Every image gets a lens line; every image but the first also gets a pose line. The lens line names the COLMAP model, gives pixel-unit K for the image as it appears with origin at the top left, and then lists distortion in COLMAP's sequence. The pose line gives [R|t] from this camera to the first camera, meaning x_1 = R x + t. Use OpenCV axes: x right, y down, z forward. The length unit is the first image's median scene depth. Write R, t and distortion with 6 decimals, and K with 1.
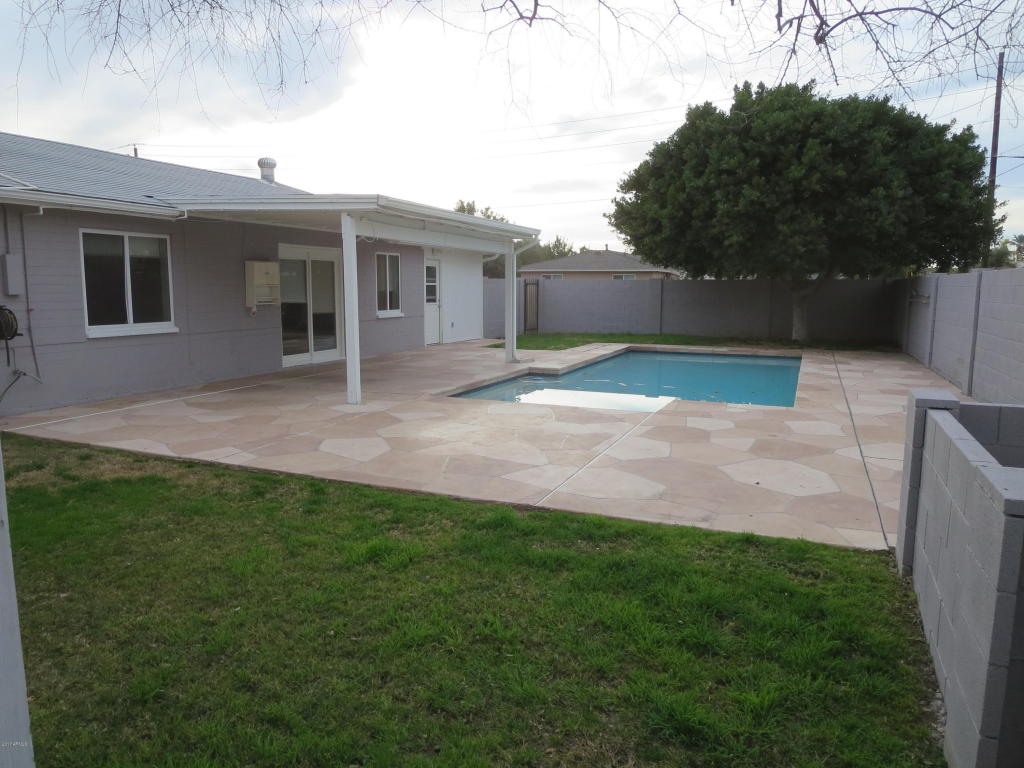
lens RADIAL K [[723.0, 0, 502.6], [0, 723.0, 389.4], [0, 0, 1]] dist [-0.039856, 0.008816]
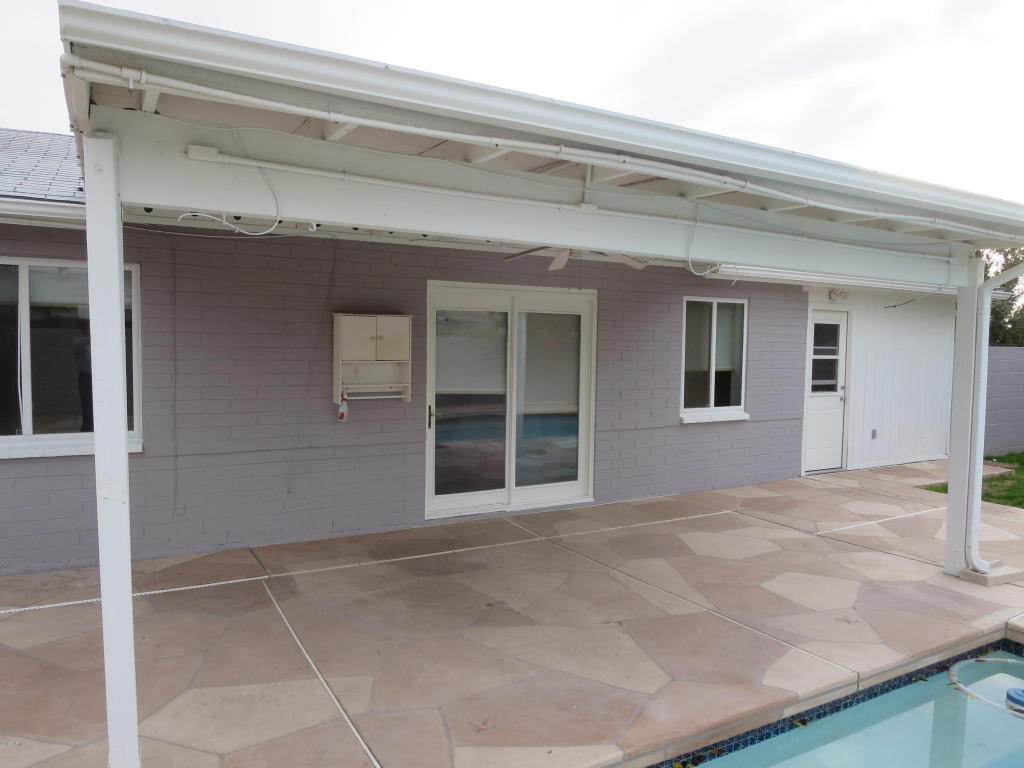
lens RADIAL K [[723.0, 0, 508.9], [0, 723.0, 382.6], [0, 0, 1]] dist [-0.039856, 0.008816]
pose [[0.794024, 0.040496, -0.606536, 0.038819], [-0.096046, 0.993603, -0.059396, -0.079840], [0.600251, 0.105417, 0.792834, 0.482938]]
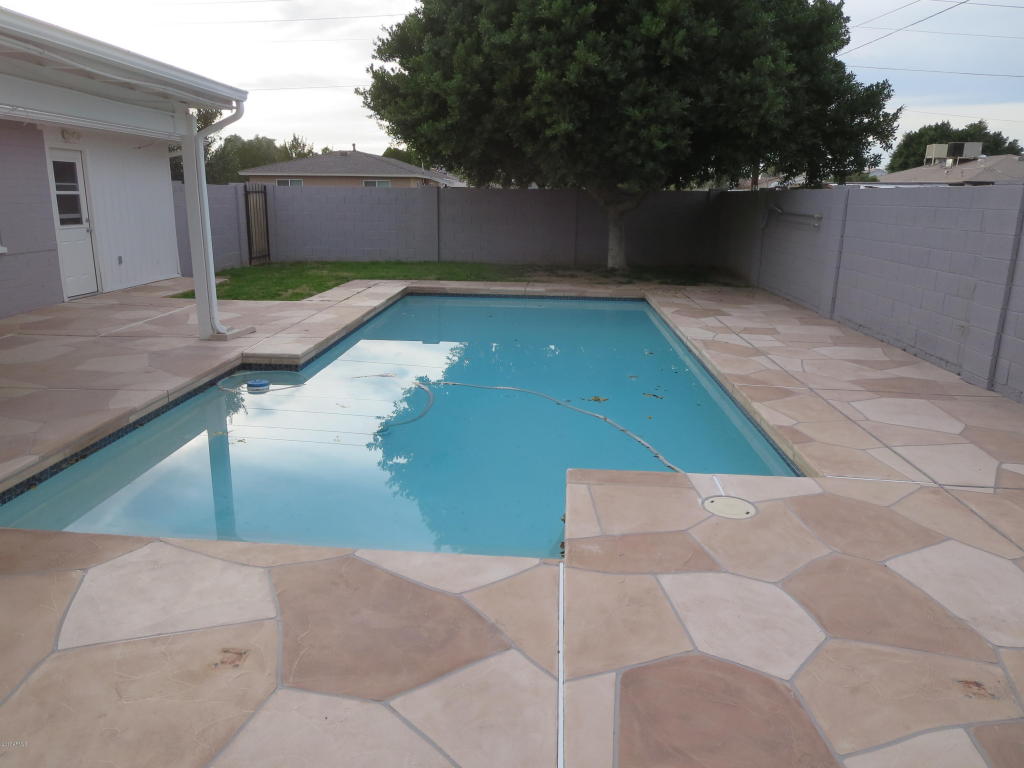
lens RADIAL K [[723.0, 0, 513.7], [0, 723.0, 381.5], [0, 0, 1]] dist [-0.039856, 0.008816]
pose [[0.937363, -0.075877, 0.339989, 0.034551], [0.036787, 0.992094, 0.119986, -0.054042], [-0.346405, -0.099963, 0.932744, 0.348994]]
